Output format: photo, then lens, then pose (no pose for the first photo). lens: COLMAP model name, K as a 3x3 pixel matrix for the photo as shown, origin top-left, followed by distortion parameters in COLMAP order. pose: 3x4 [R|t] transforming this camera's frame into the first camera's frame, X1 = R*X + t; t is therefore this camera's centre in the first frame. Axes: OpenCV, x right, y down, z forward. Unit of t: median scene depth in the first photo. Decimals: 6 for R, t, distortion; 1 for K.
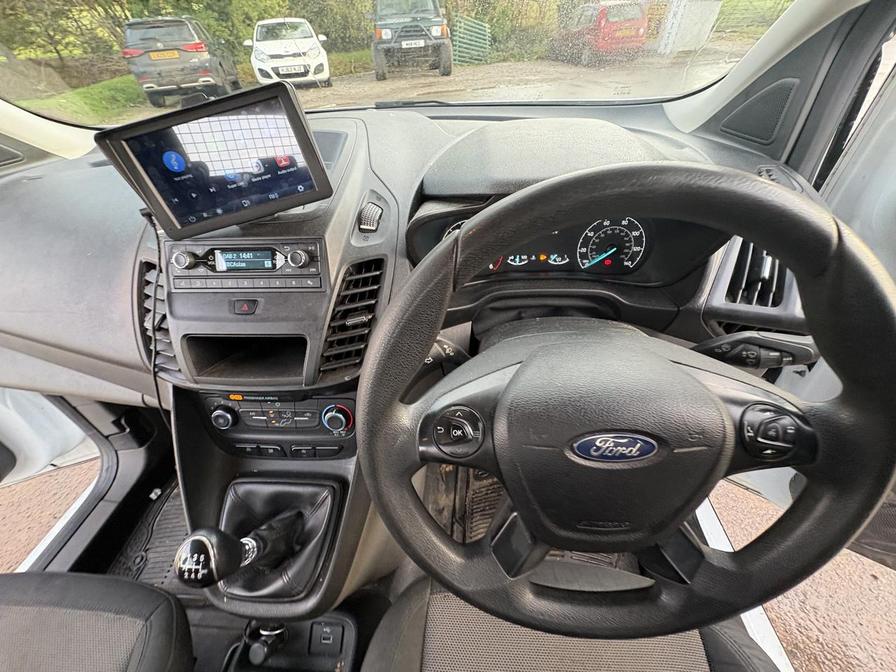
lens RADIAL K [[355.8, 0, 448.9], [0, 355.8, 336.1], [0, 0, 1]] dist [-0.001229, -0.000038]
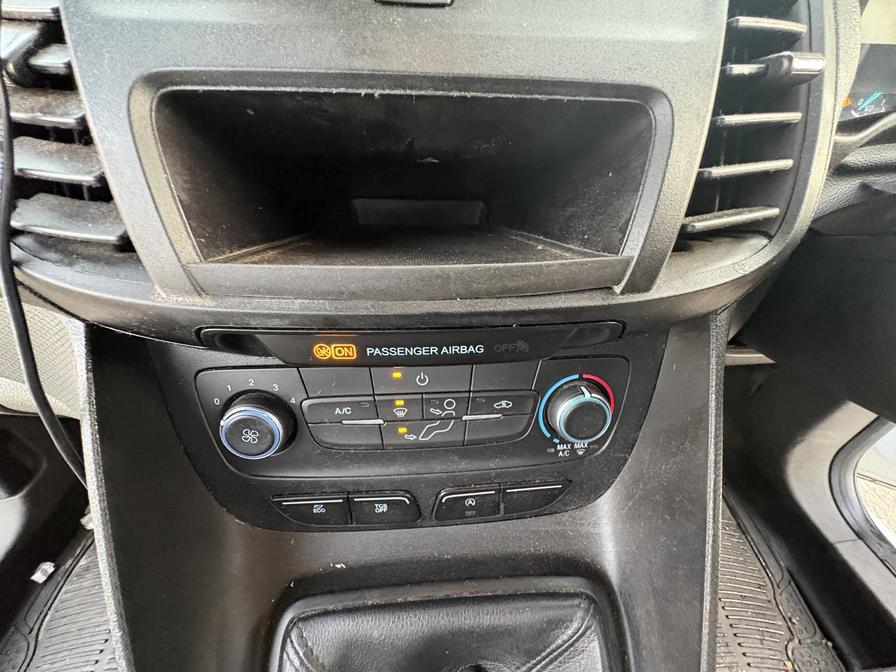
lens RADIAL K [[355.8, 0, 446.7], [0, 355.8, 333.0], [0, 0, 1]] dist [-0.001229, -0.000038]
pose [[0.987875, -0.023500, 0.153461, -0.475311], [0.025912, 0.999570, -0.013735, 0.139878], [-0.153072, 0.017545, 0.988059, 0.598161]]
